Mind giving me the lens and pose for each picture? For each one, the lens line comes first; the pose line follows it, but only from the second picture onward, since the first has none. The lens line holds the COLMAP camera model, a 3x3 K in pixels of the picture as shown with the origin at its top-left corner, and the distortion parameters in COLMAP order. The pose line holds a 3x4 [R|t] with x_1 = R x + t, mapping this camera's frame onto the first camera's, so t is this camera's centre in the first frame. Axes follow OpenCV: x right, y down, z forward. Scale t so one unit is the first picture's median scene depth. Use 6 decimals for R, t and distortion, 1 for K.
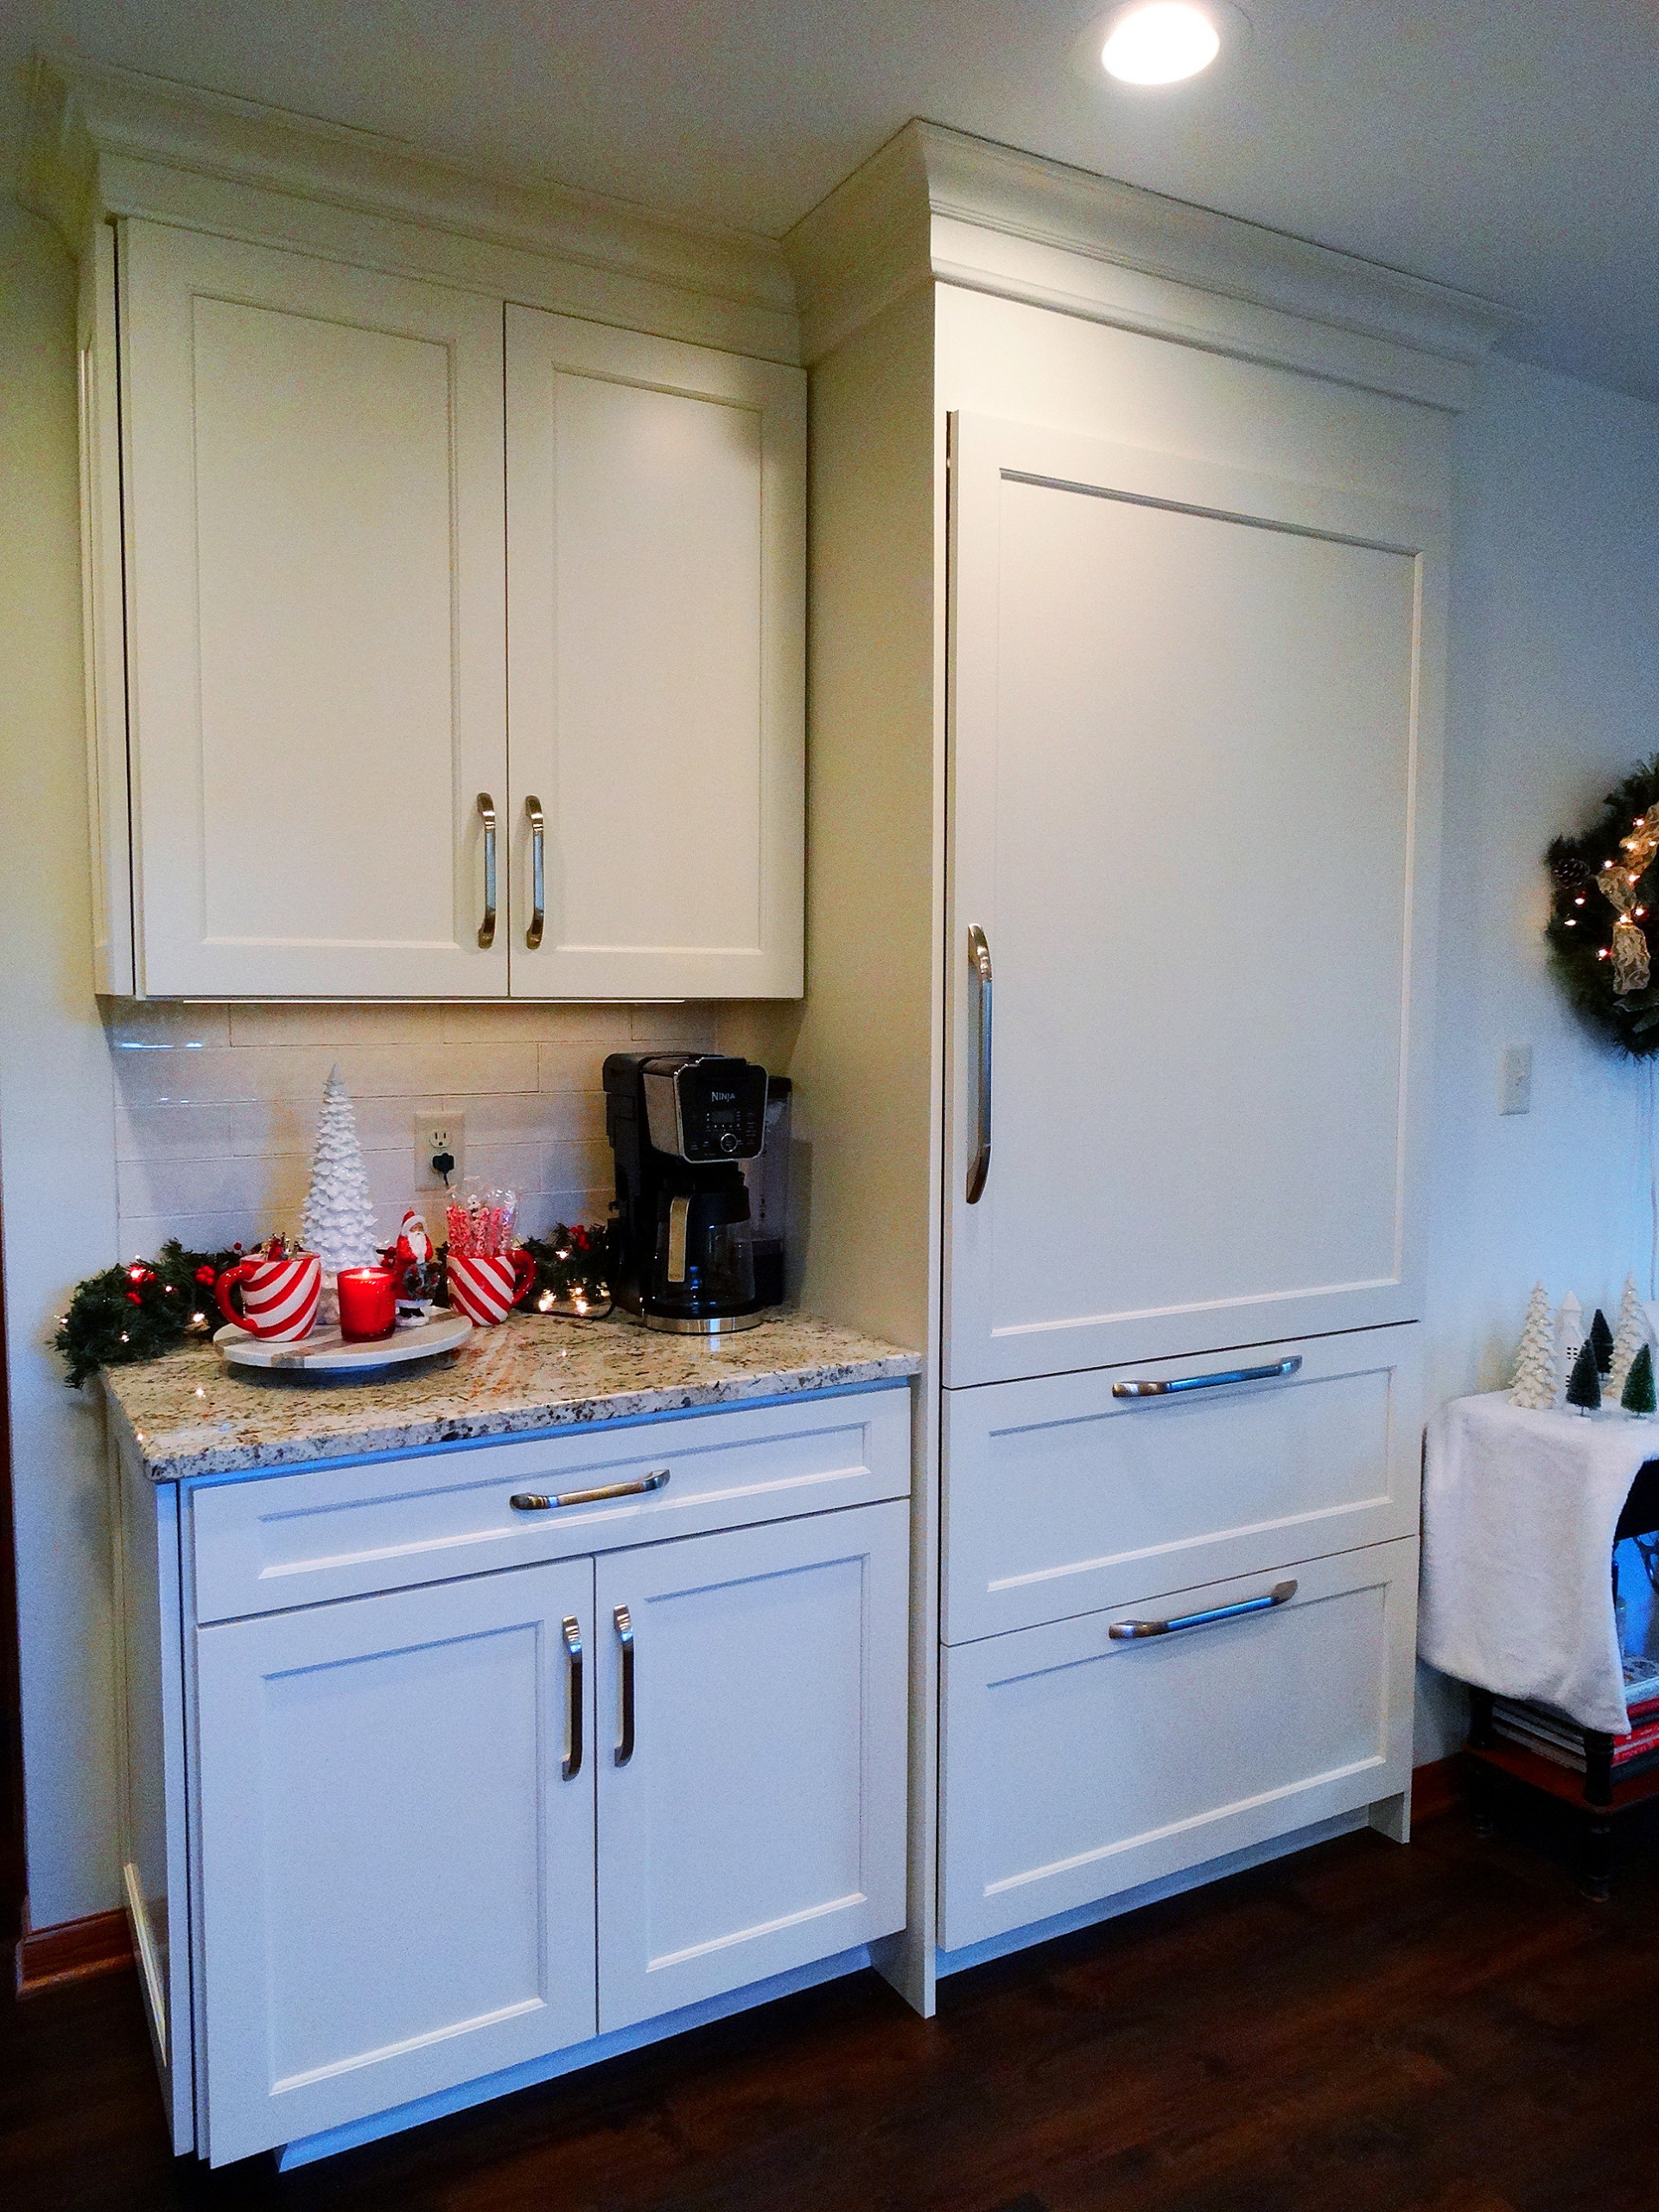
lens RADIAL K [[1588.2, 0, 829.5], [0, 1588.2, 1106.0], [0, 0, 1]] dist [-0.003249, -0.001569]
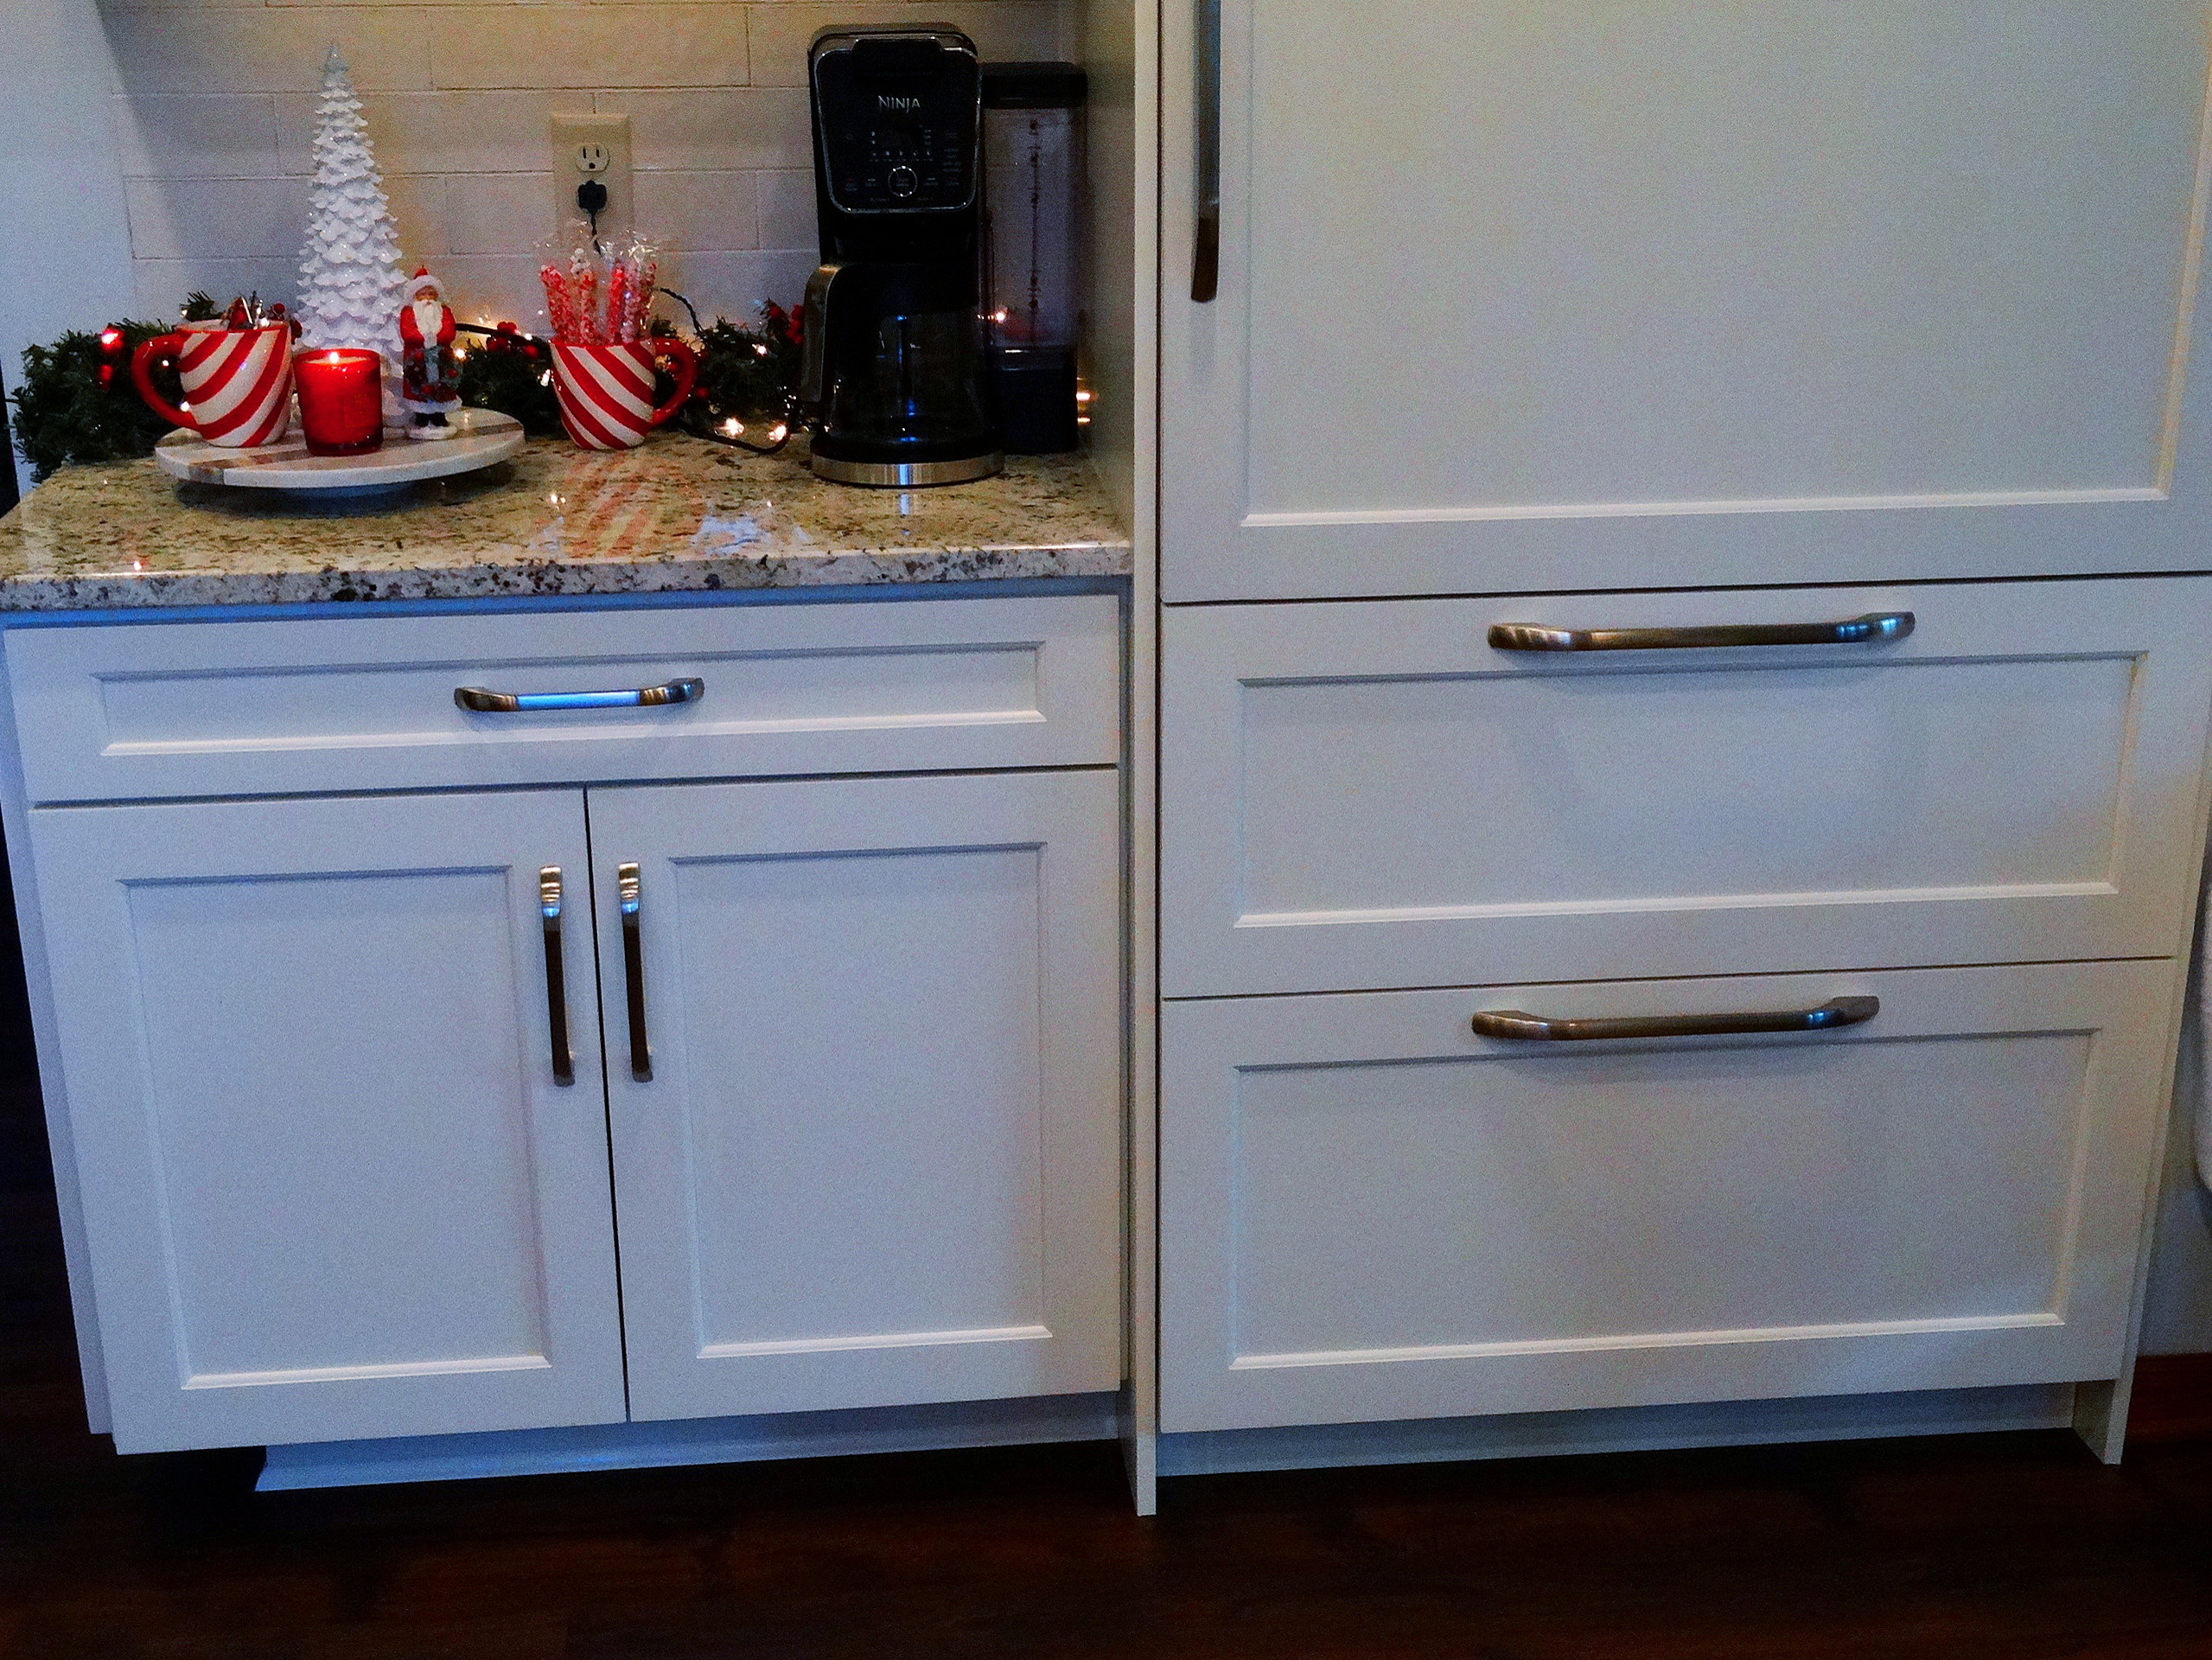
lens RADIAL K [[2756.9, 0, 1104.8], [0, 2756.9, 858.7], [0, 0, 1]] dist [0.007451, 0.027506]
pose [[0.915083, 0.128636, -0.382198, 0.490300], [-0.021440, 0.961938, 0.272425, -0.018750], [0.402695, -0.241097, 0.883011, 0.018524]]
